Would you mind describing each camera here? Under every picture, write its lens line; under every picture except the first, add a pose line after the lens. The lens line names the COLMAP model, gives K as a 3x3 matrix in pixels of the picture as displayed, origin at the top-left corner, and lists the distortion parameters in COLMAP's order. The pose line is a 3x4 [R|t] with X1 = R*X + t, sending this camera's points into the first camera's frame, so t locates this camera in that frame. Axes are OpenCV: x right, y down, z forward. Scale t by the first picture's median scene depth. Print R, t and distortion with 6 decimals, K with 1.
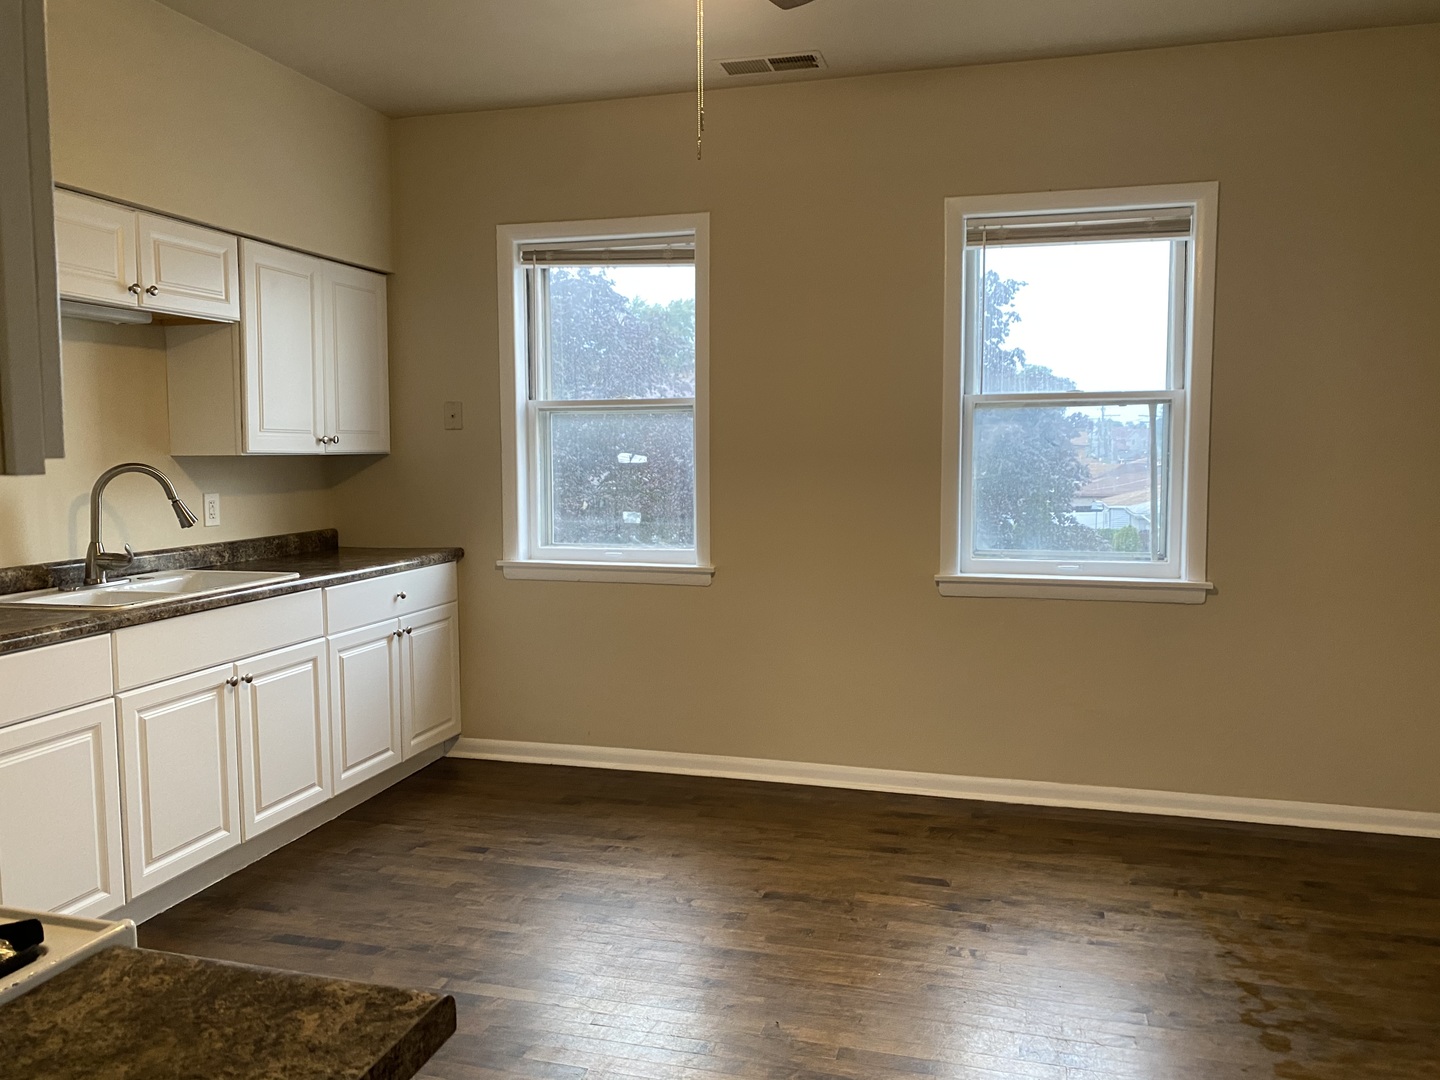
lens RADIAL K [[1095.6, 0, 716.8], [0, 1095.6, 532.2], [0, 0, 1]] dist [0.051896, -0.051888]
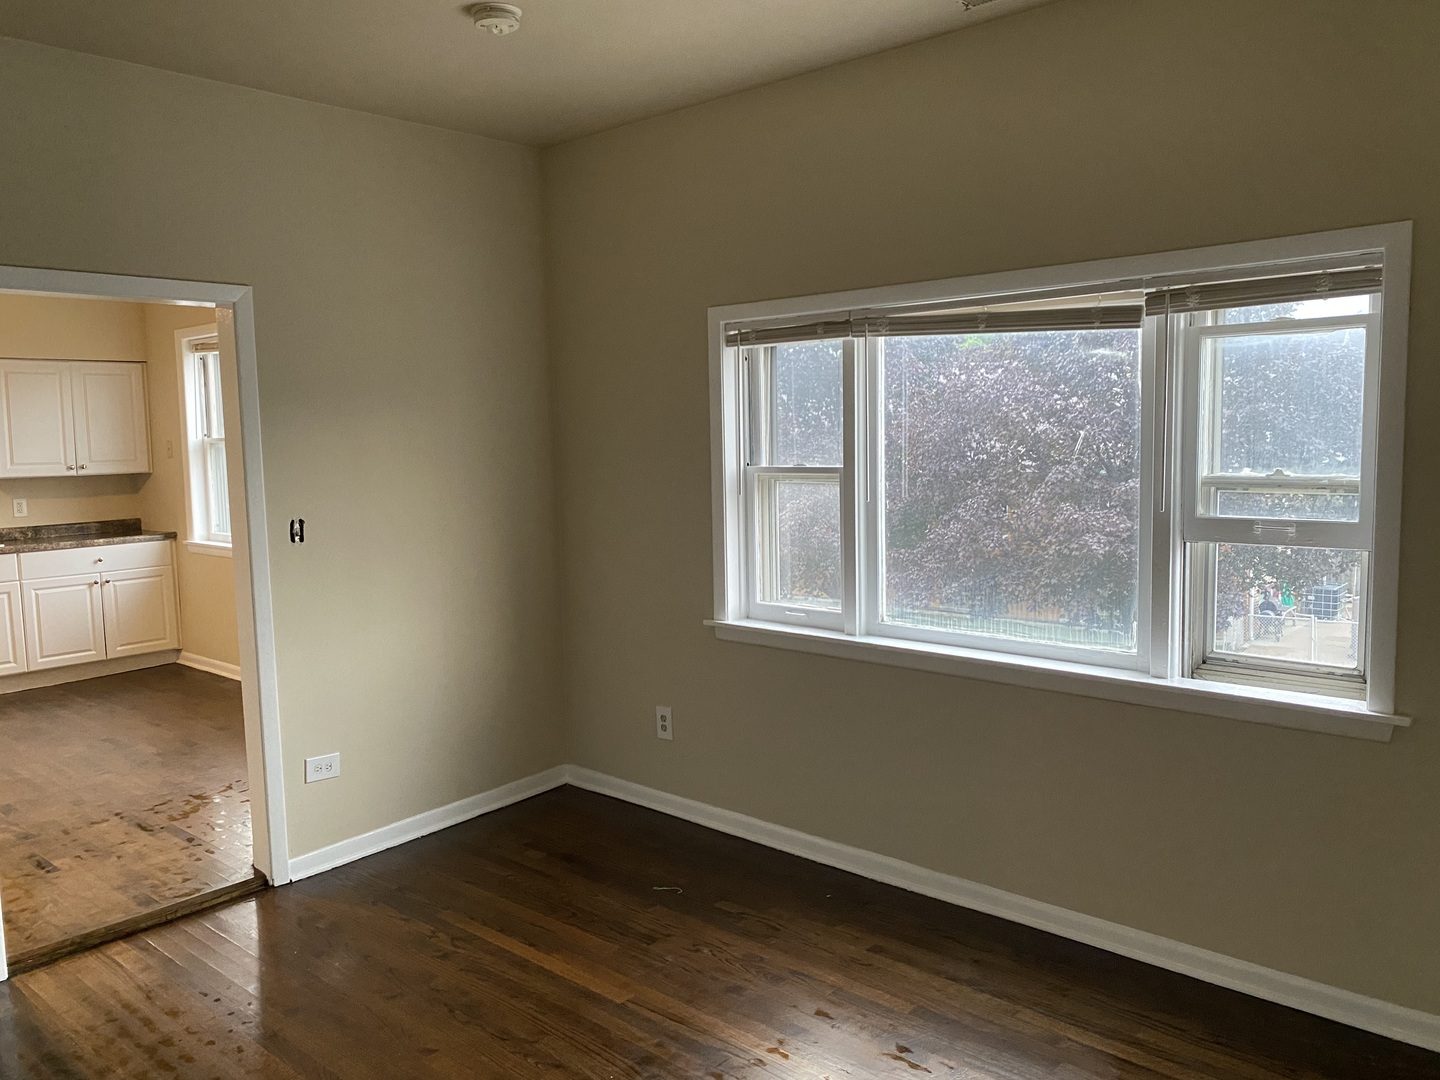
lens RADIAL K [[1095.6, 0, 729.6], [0, 1095.6, 539.6], [0, 0, 1]] dist [0.051896, -0.051888]
pose [[0.900967, 0.026205, -0.433095, 1.361365], [-0.016234, 0.999512, 0.026705, -0.035460], [0.433584, -0.017030, 0.900952, -0.110960]]
